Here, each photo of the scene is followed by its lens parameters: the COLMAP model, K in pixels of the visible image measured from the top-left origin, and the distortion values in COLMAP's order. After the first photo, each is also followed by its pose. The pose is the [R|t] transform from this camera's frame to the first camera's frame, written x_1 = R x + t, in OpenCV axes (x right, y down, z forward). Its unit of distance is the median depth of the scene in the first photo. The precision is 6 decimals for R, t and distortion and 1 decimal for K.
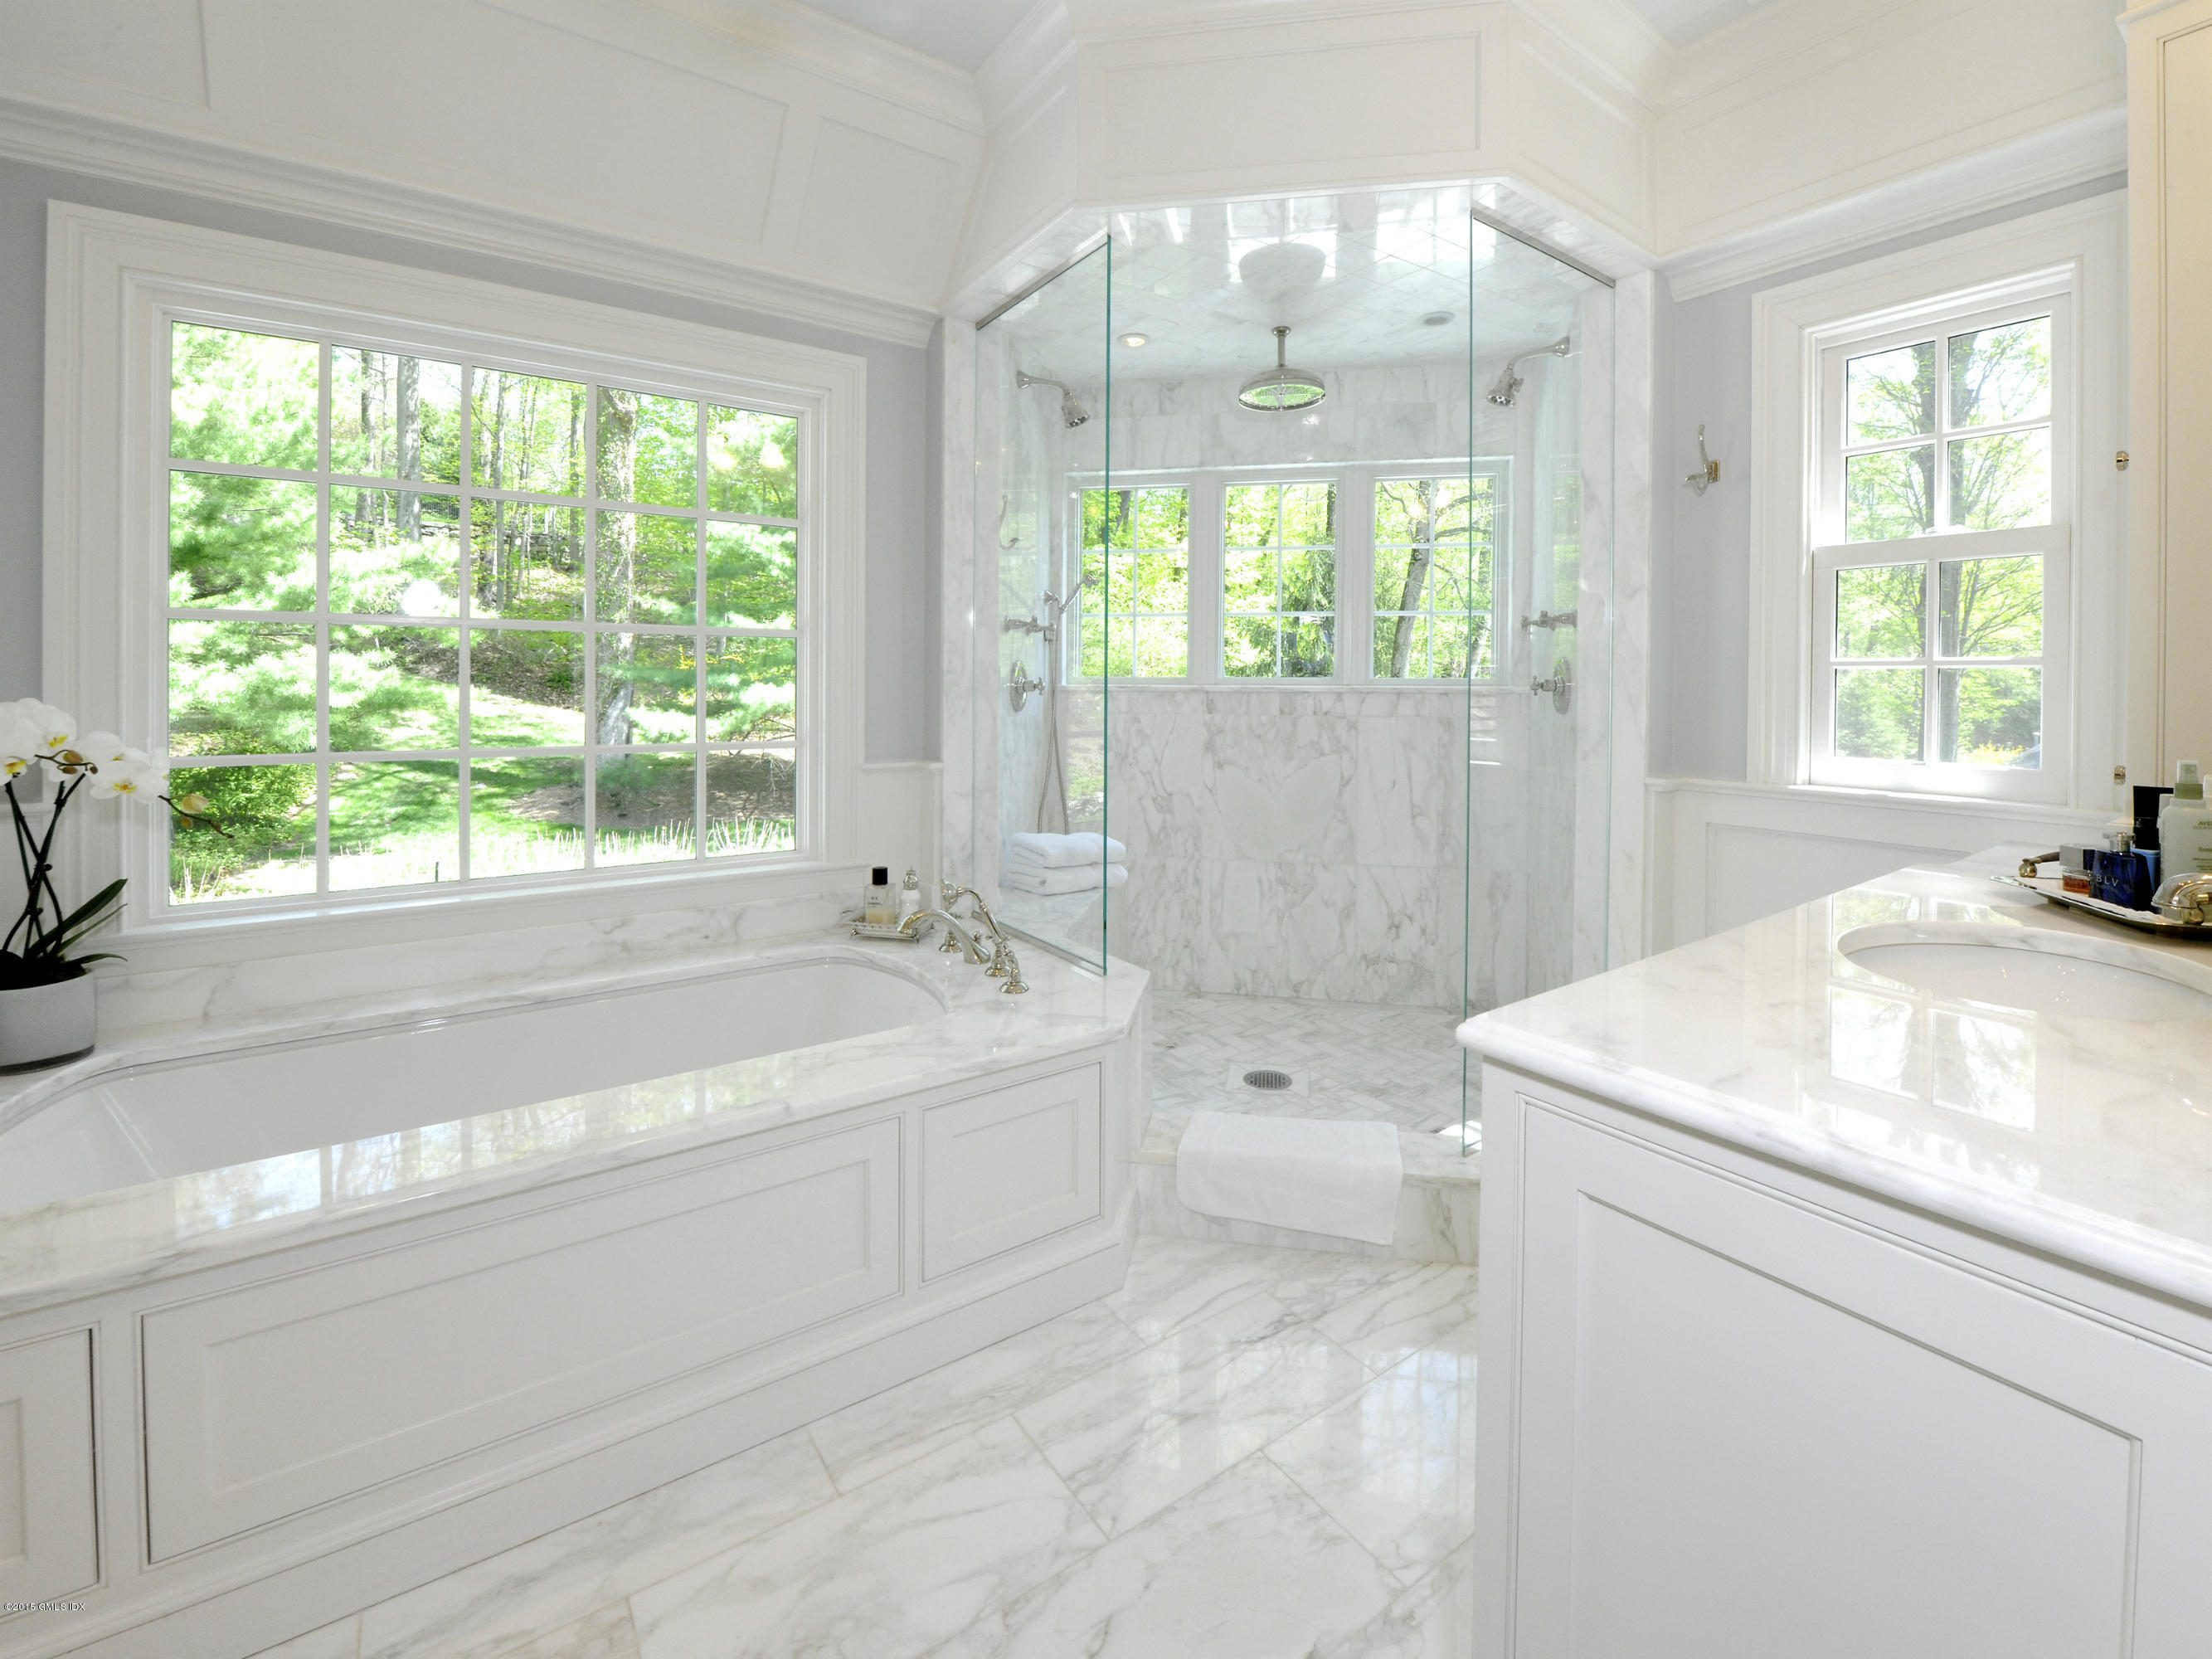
lens RADIAL K [[971.6, 0, 1122.2], [0, 971.6, 678.4], [0, 0, 1]] dist [-0.010197, -0.000598]
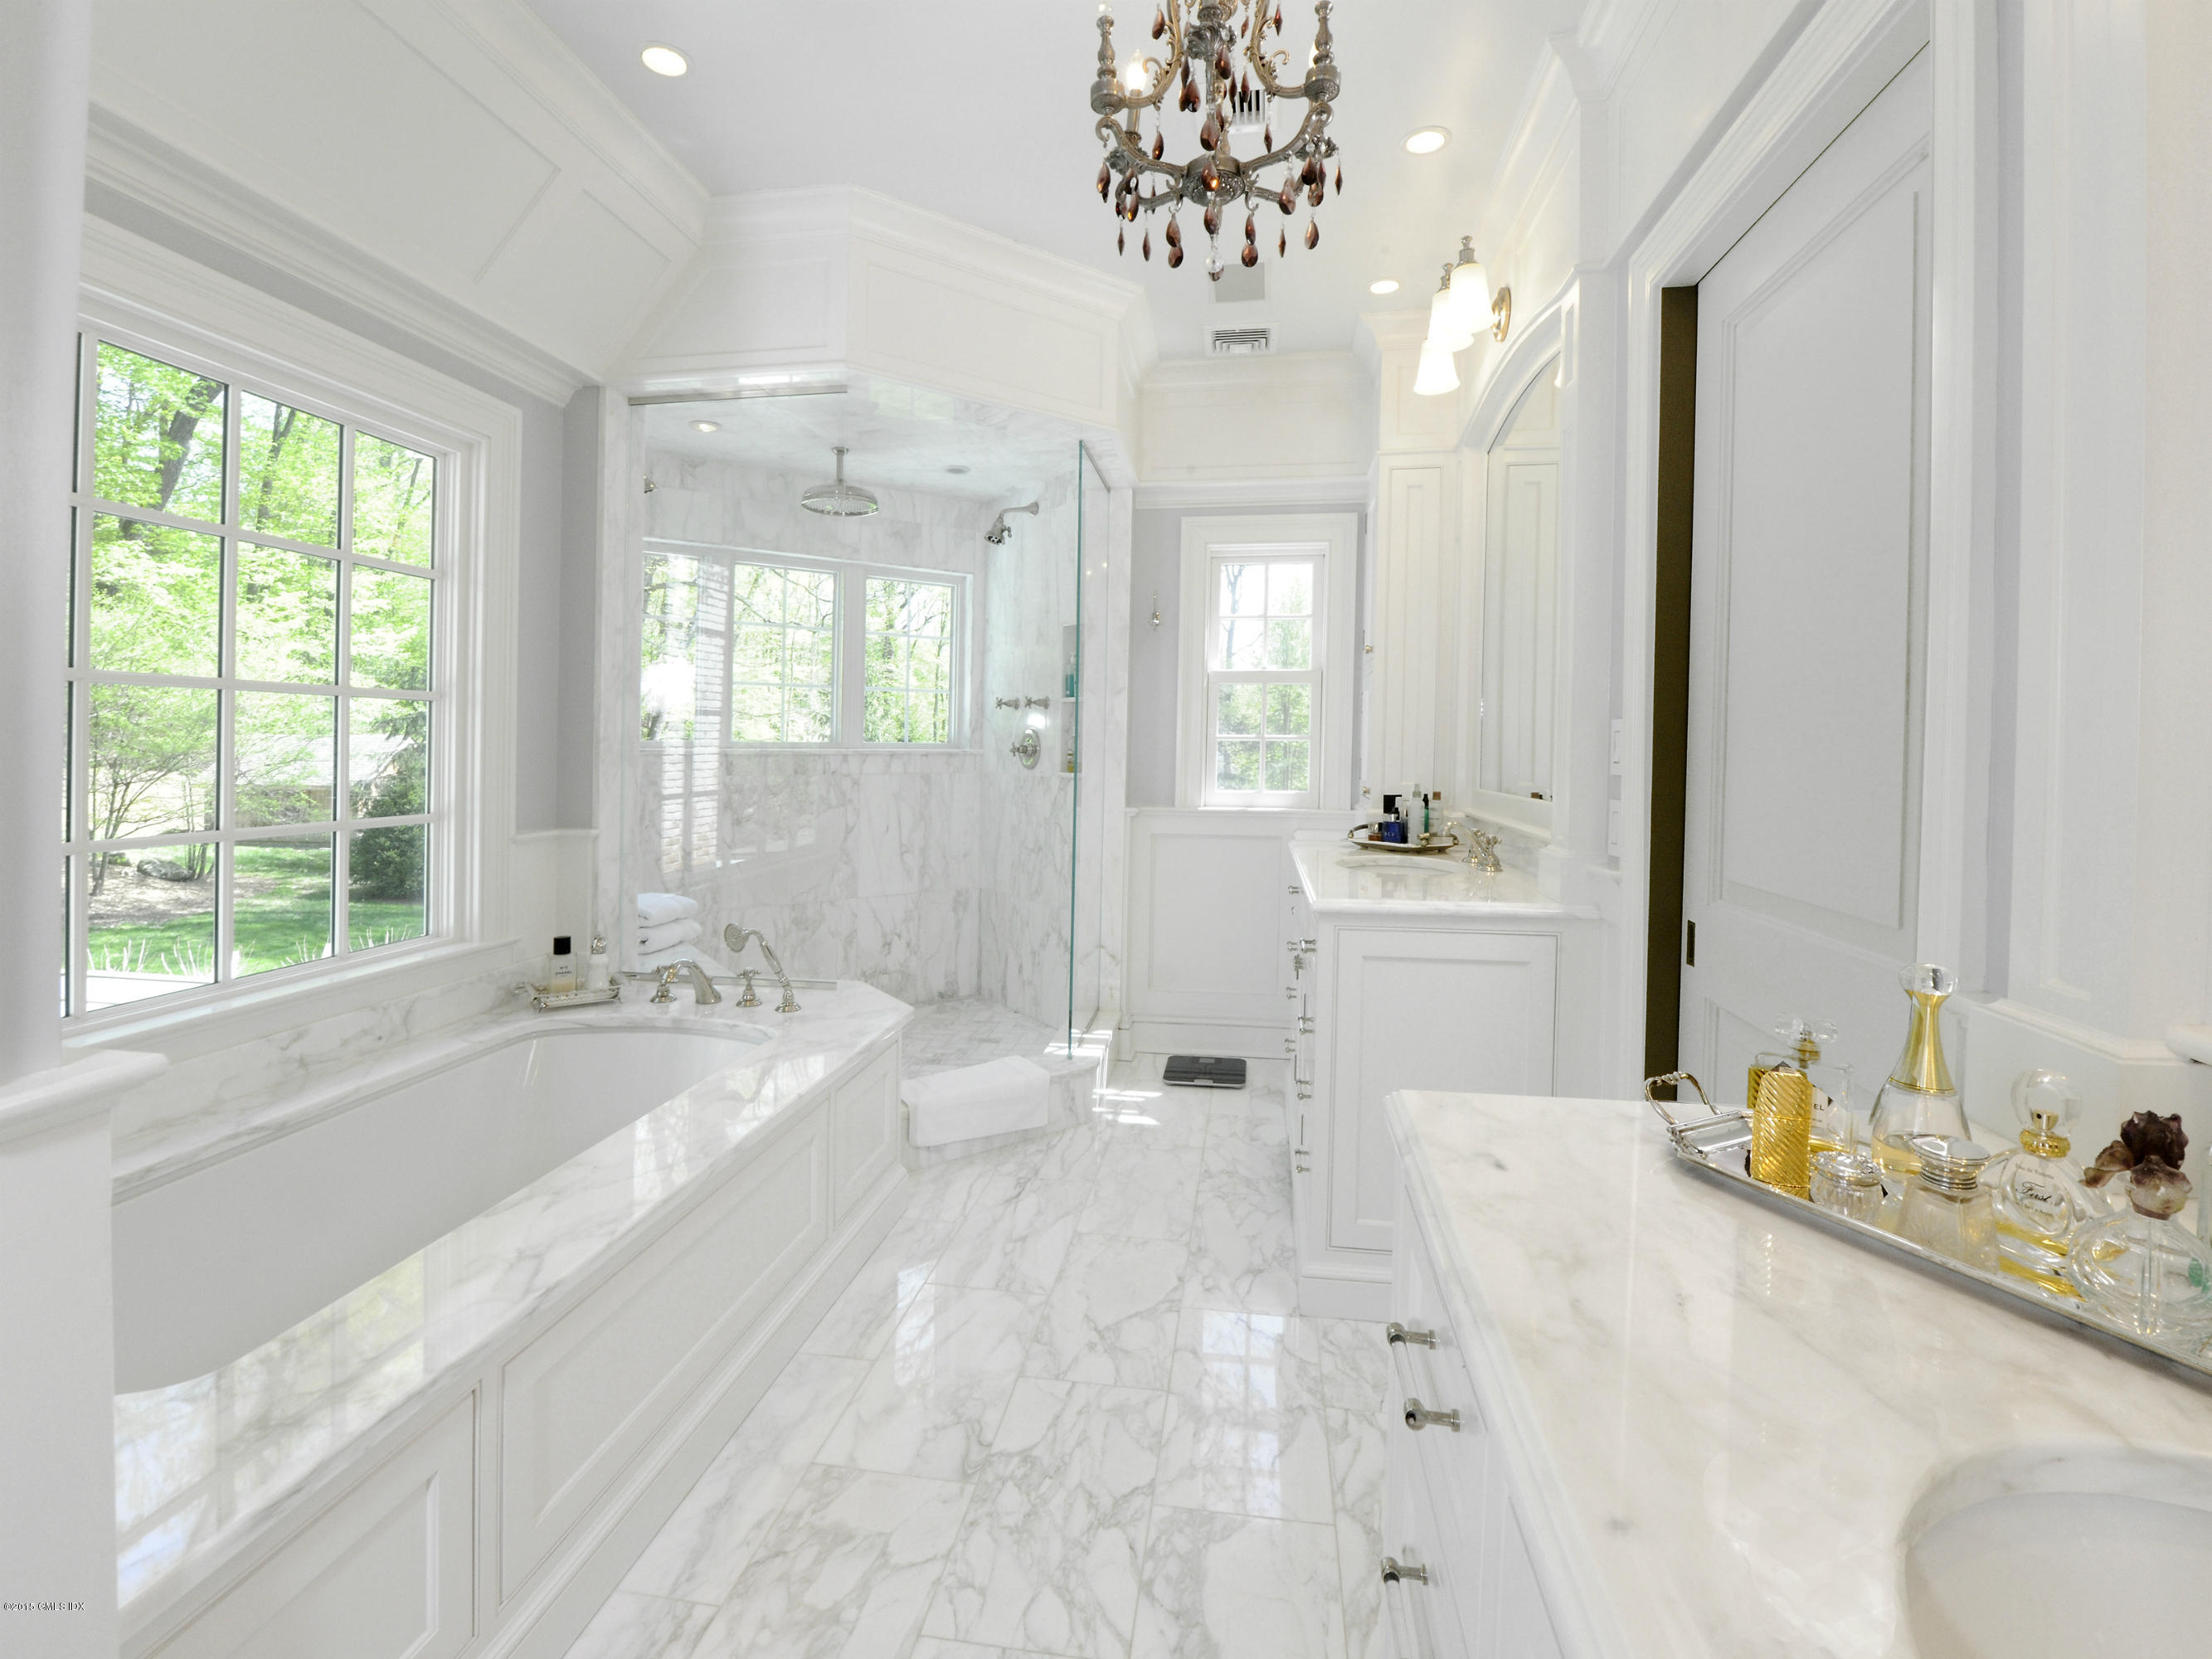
lens RADIAL K [[971.6, 0, 1121.9], [0, 971.6, 750.4], [0, 0, 1]] dist [-0.010197, -0.000598]
pose [[0.695859, -0.005770, 0.718155, -0.522066], [-0.005018, 0.999904, 0.012896, -0.009922], [-0.718161, -0.012577, 0.695764, -0.087651]]
